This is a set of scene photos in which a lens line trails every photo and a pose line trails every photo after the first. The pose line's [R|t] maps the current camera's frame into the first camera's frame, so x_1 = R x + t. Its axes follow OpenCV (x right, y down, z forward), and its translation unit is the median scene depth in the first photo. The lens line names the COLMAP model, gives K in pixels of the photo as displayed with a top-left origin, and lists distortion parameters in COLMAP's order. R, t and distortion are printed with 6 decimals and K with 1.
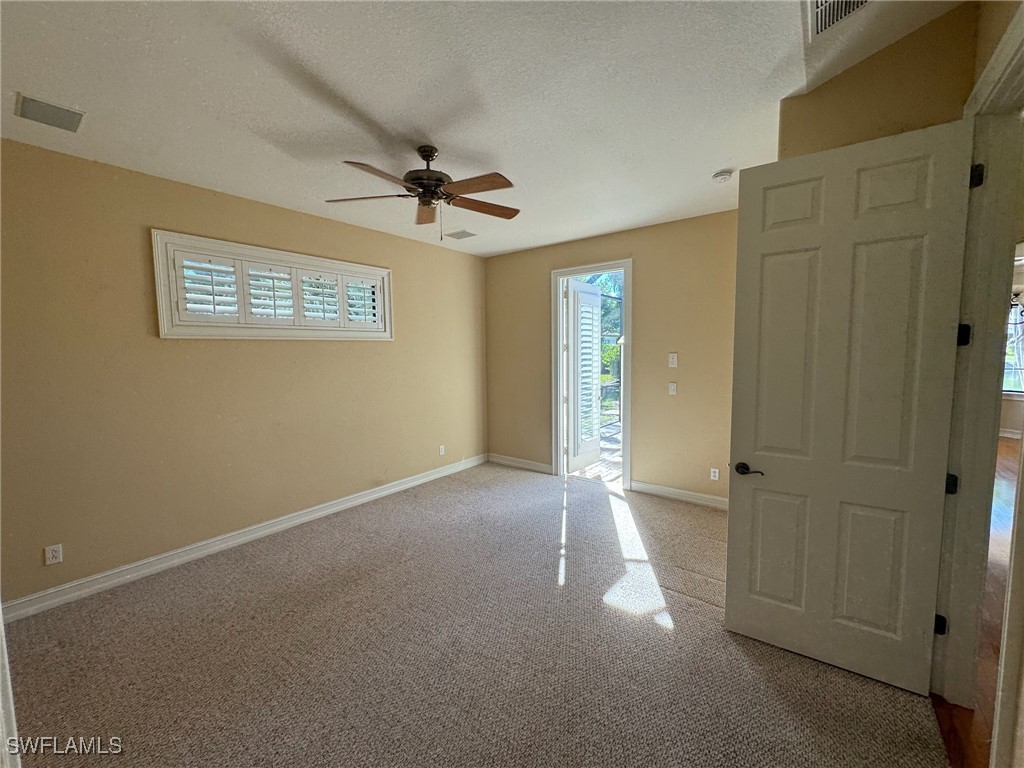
lens RADIAL K [[408.6, 0, 511.2], [0, 408.6, 383.3], [0, 0, 1]] dist [-0.002996, 0.000382]
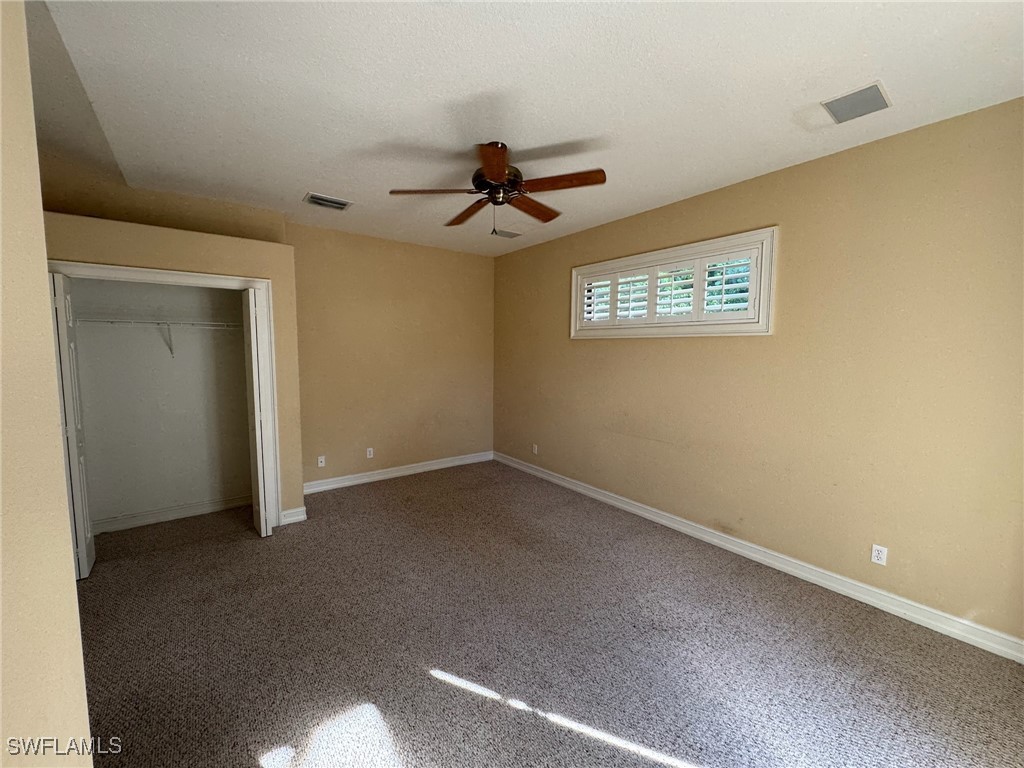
lens RADIAL K [[408.6, 0, 511.2], [0, 408.6, 383.3], [0, 0, 1]] dist [-0.002996, 0.000382]
pose [[-0.260303, 0.095318, -0.960810, 0.594113], [-0.079997, 0.989565, 0.119844, -0.095037], [0.962207, 0.108058, -0.249961, 1.011995]]
